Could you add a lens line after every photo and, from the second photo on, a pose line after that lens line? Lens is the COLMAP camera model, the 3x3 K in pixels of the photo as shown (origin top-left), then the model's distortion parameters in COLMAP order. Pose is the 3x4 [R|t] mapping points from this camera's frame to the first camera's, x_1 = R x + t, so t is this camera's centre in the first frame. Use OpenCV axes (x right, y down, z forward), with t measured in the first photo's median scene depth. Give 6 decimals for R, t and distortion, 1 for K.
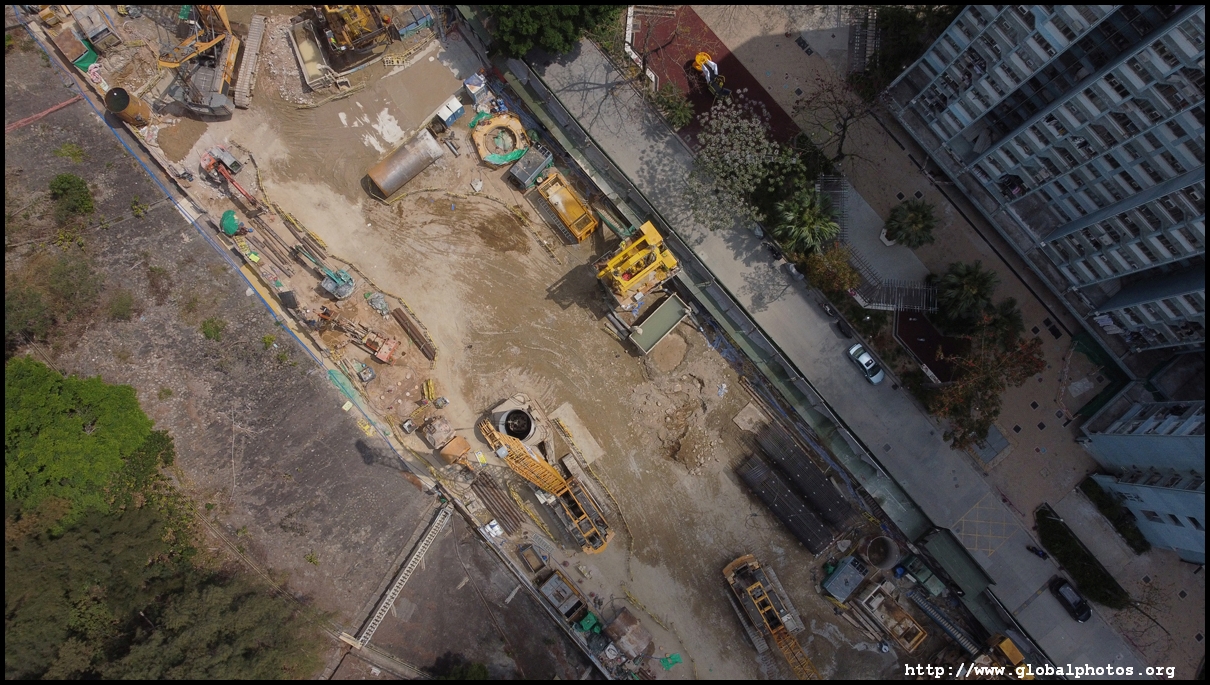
lens RADIAL K [[904.2, 0, 600.7], [0, 904.2, 343.1], [0, 0, 1]] dist [0.001770, -0.007477]
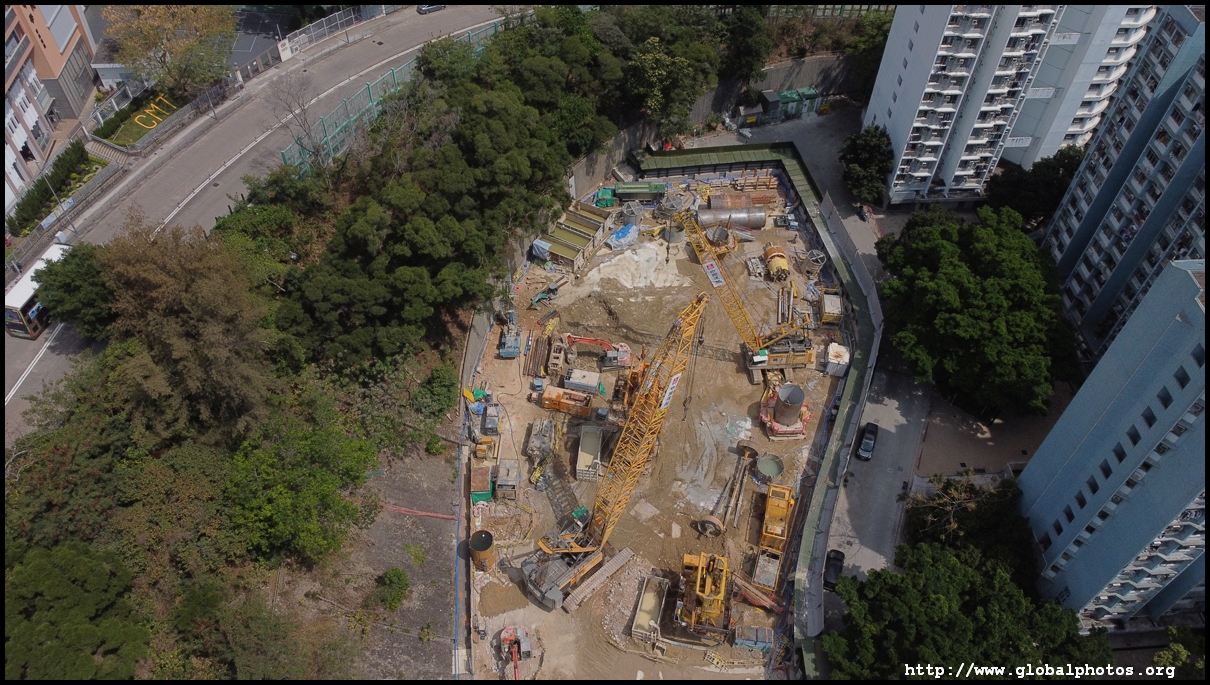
lens RADIAL K [[906.9, 0, 600.6], [0, 906.9, 341.5], [0, 0, 1]] dist [-0.000292, -0.005414]
pose [[0.803019, 0.458893, -0.380235, -0.114283], [-0.594403, 0.662724, -0.455502, -0.017044], [0.042964, 0.591789, 0.804947, -0.008657]]
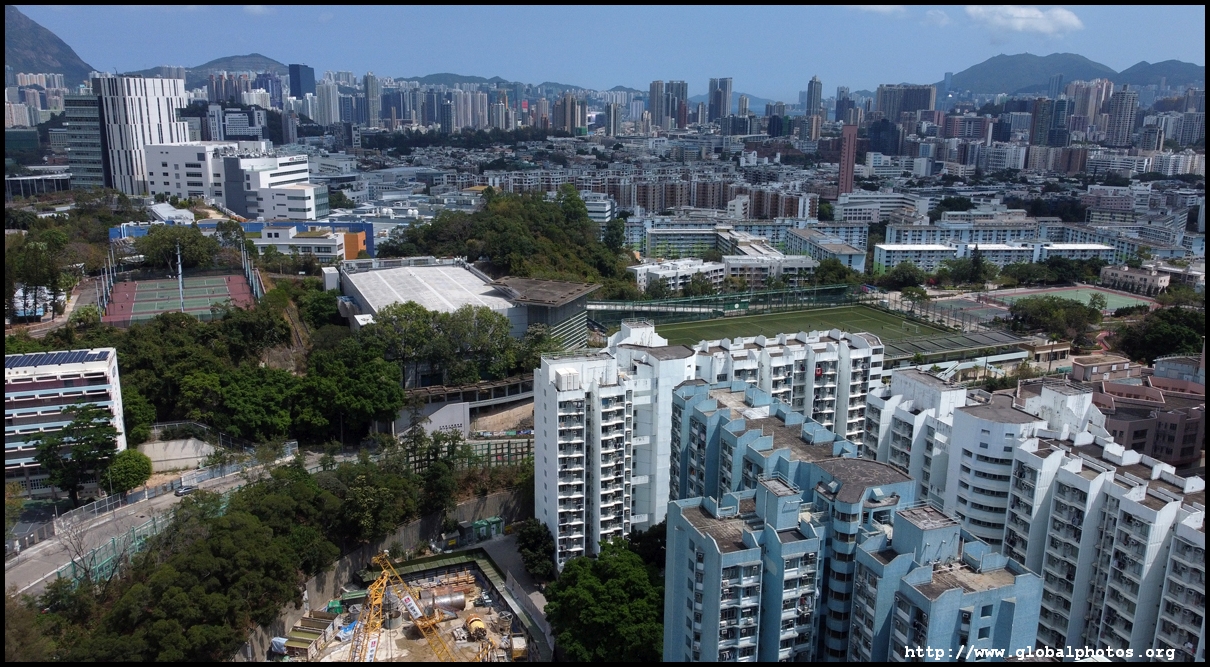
lens RADIAL K [[921.1, 0, 591.3], [0, 921.1, 329.8], [0, 0, 1]] dist [0.003906, -0.007043]
pose [[0.933353, 0.085352, -0.348666, 0.305590], [-0.357472, 0.309377, -0.881192, 0.428602], [0.032658, 0.947101, 0.319269, -0.055775]]
